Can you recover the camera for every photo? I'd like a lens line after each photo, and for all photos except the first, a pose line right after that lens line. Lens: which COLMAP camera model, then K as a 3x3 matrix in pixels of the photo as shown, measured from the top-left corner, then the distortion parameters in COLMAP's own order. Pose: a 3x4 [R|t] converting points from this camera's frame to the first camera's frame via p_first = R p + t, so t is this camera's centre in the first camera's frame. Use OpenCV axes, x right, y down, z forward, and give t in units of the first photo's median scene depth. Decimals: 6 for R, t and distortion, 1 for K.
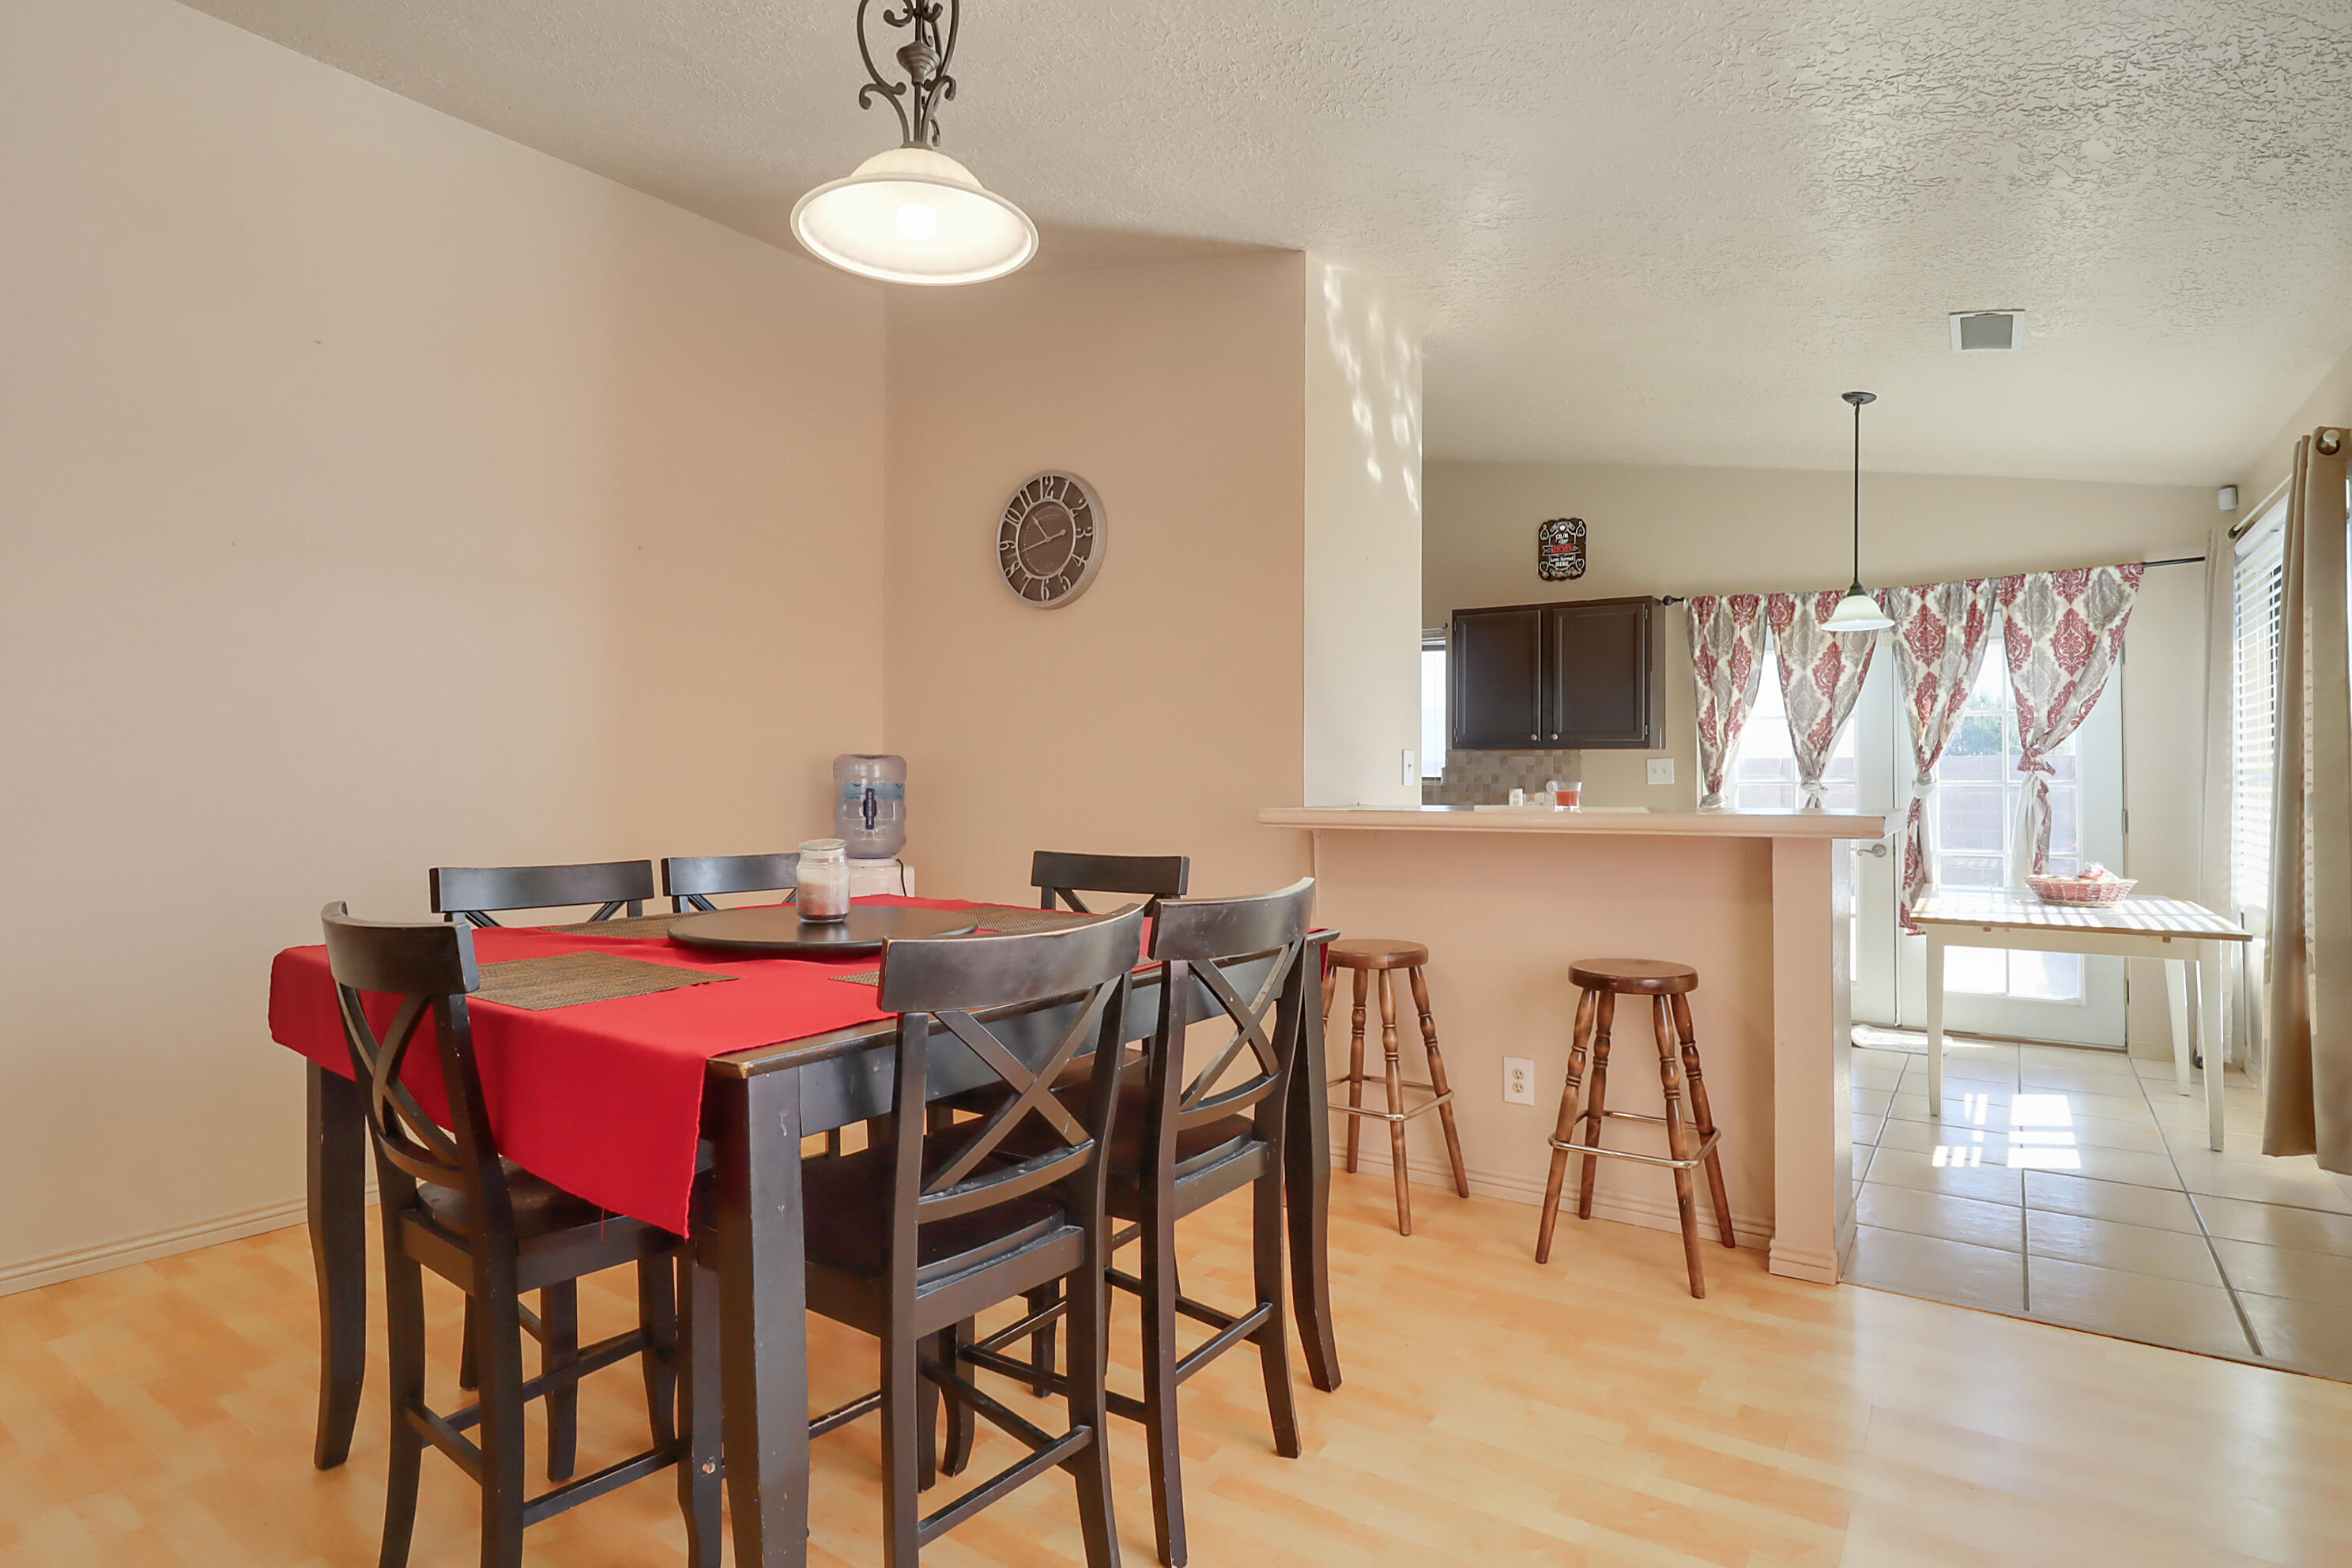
lens RADIAL K [[1186.9, 0, 1239.0], [0, 1186.9, 754.0], [0, 0, 1]] dist [0.000208, 0.000352]
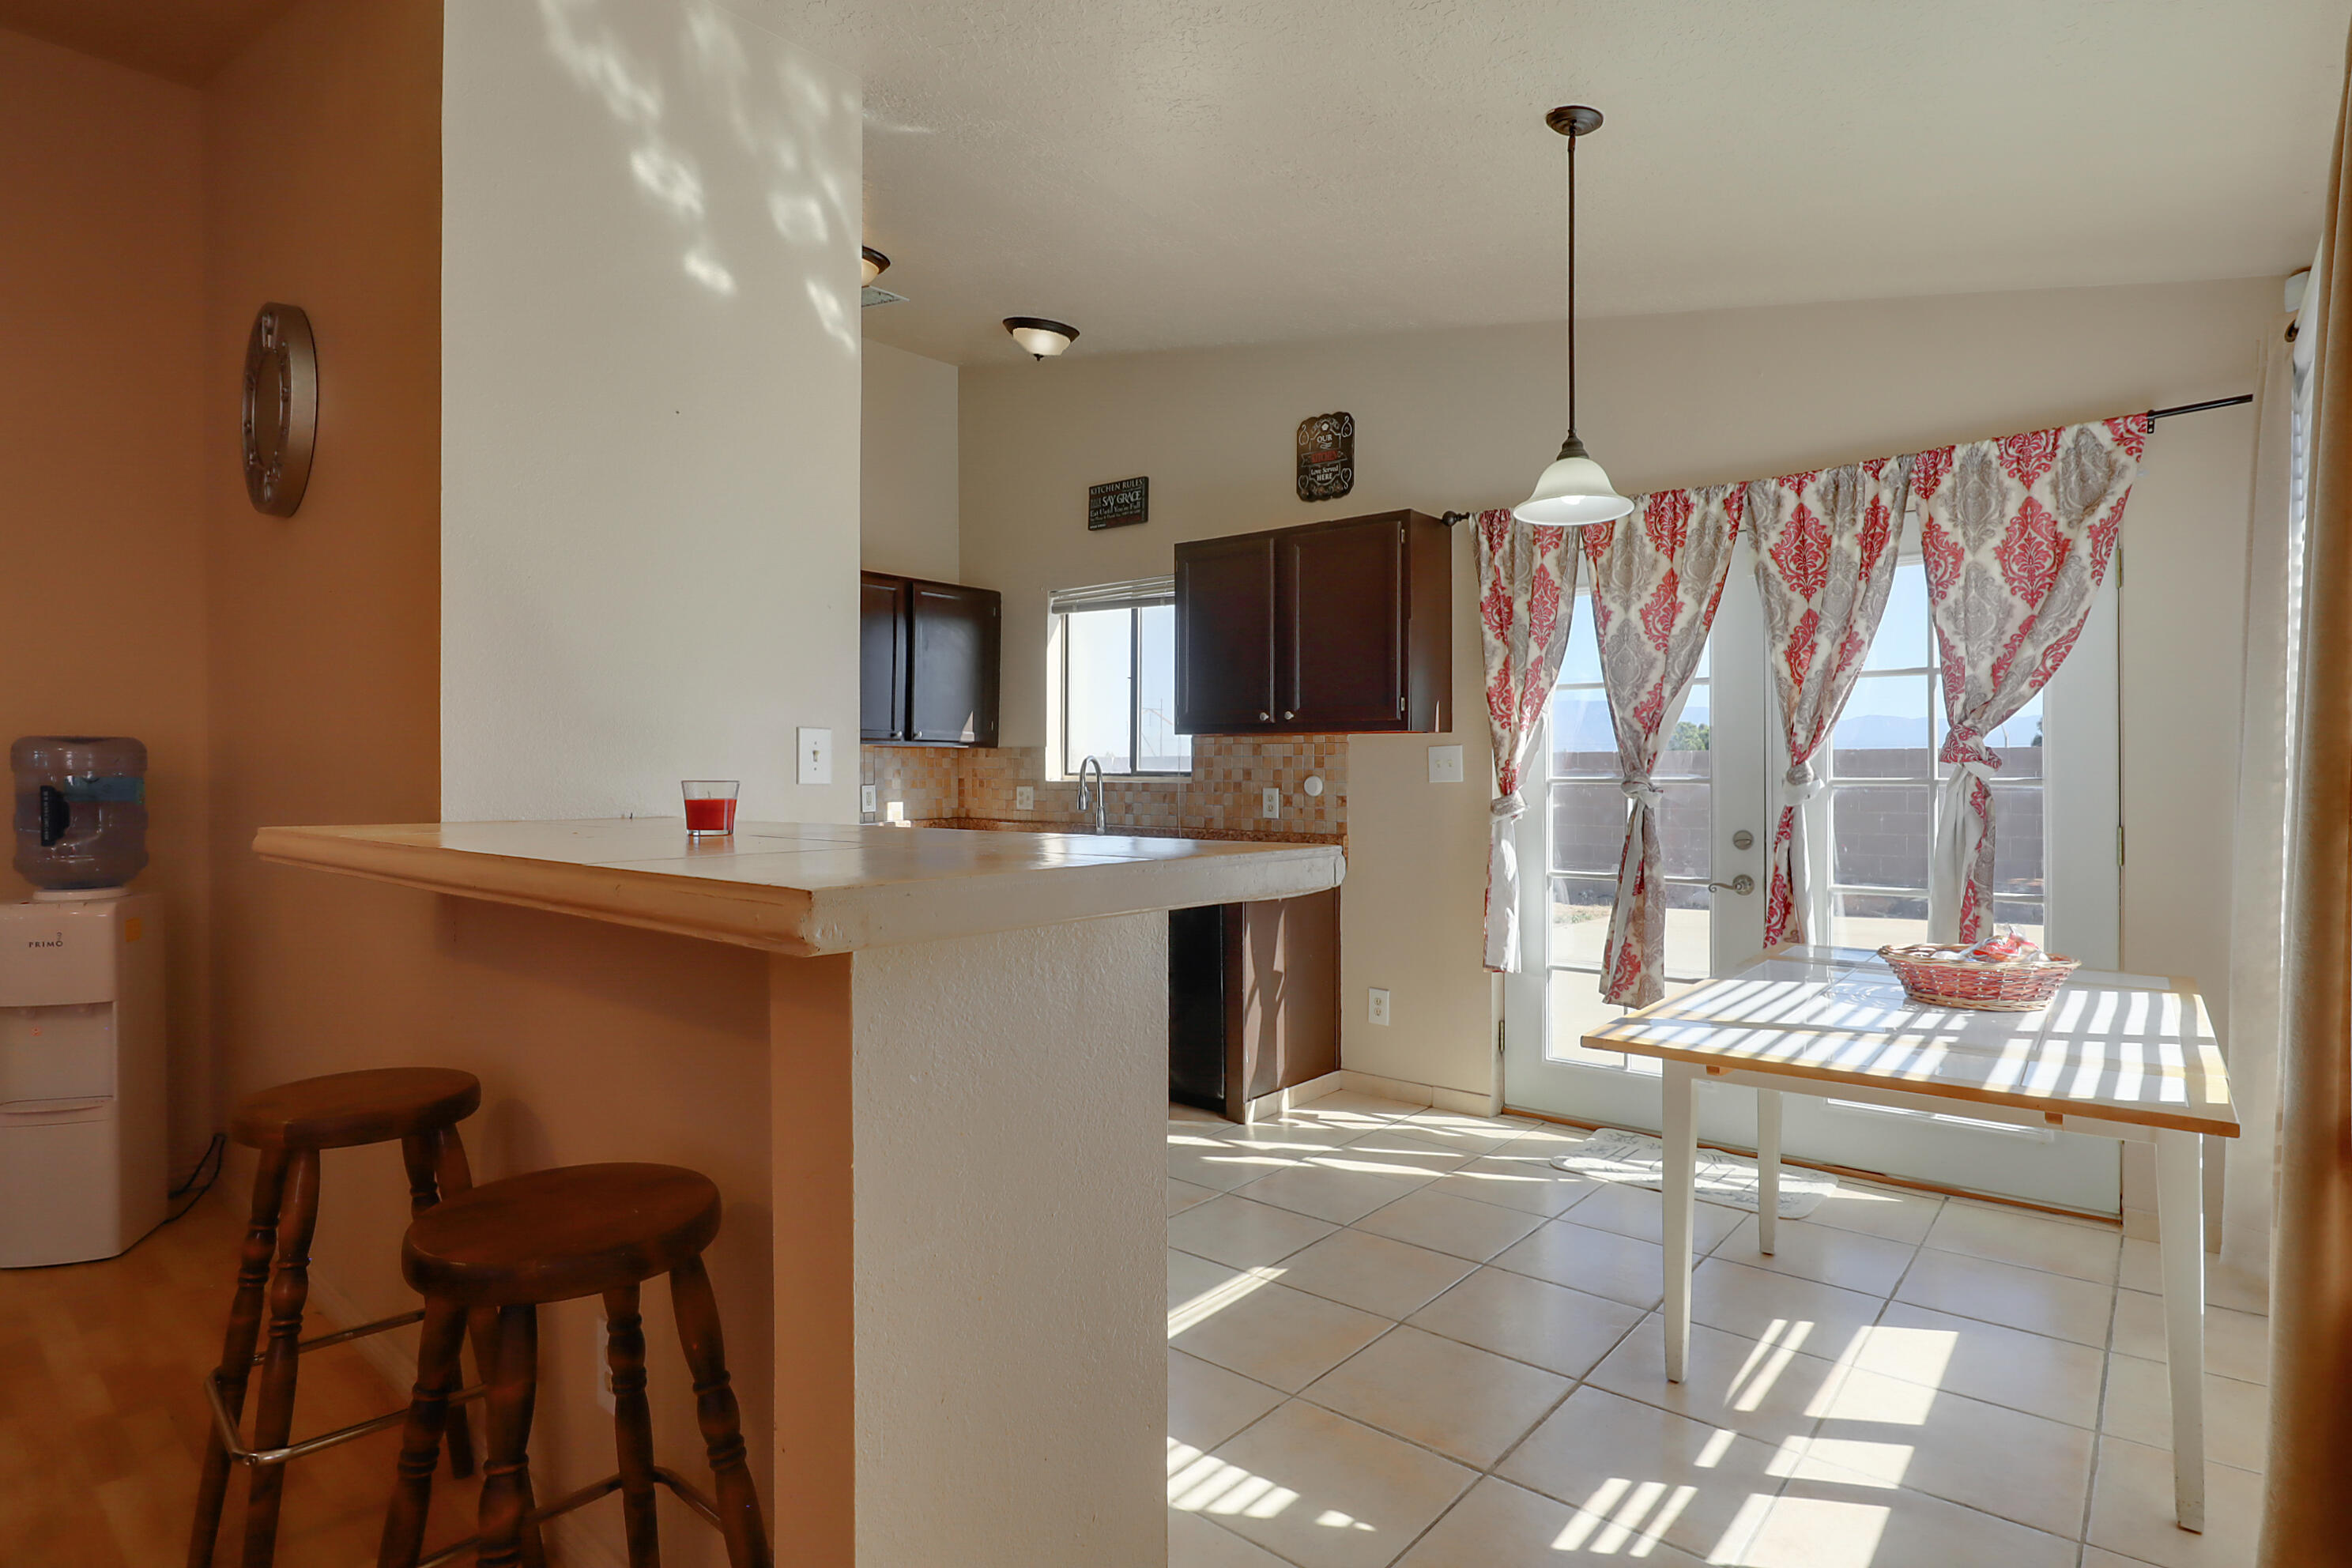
lens RADIAL K [[1164.5, 0, 1177.8], [0, 1164.5, 755.5], [0, 0, 1]] dist [-0.039629, 0.018483]
pose [[0.989564, -0.000945, -0.144092, 0.335344], [0.001542, 0.999991, 0.004038, 0.007190], [0.144087, -0.004218, 0.989556, 0.336661]]
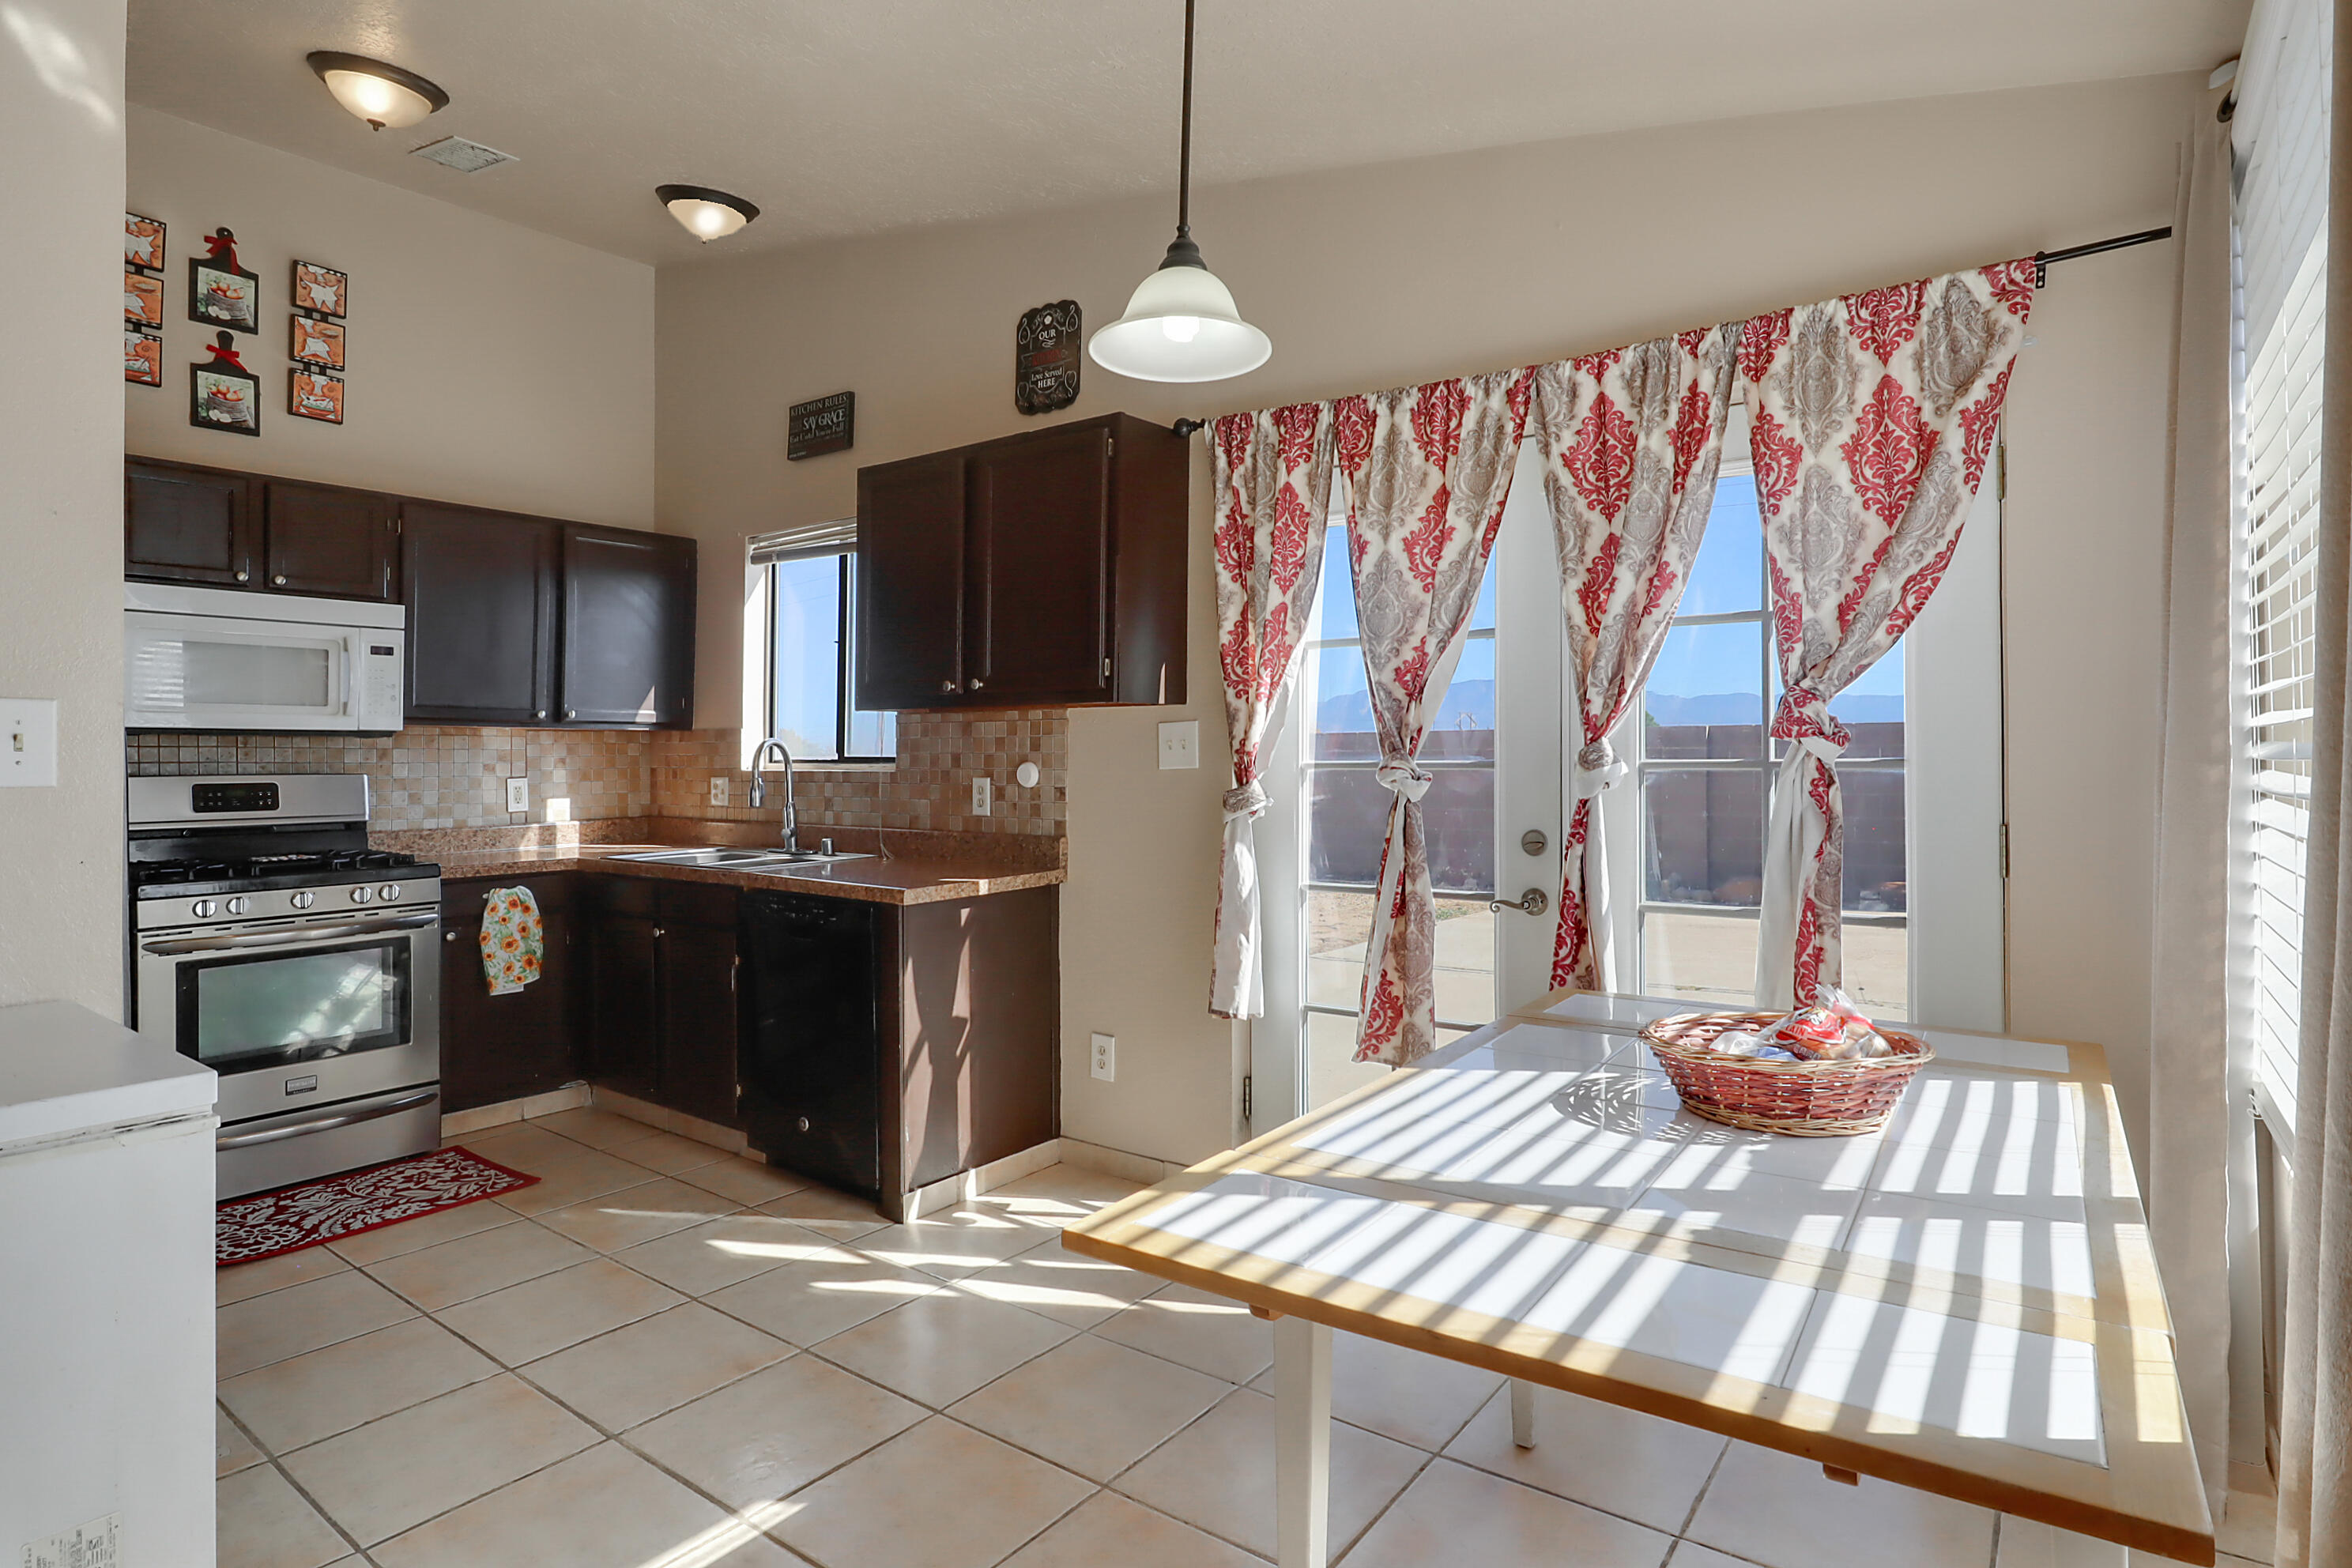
lens RADIAL K [[1181.6, 0, 1213.3], [0, 1181.6, 761.3], [0, 0, 1]] dist [-0.027193, 0.000513]
pose [[0.998826, -0.000780, -0.048426, 0.446582], [0.001481, 0.999895, 0.014436, 0.015545], [0.048410, -0.014491, 0.998722, 0.520255]]
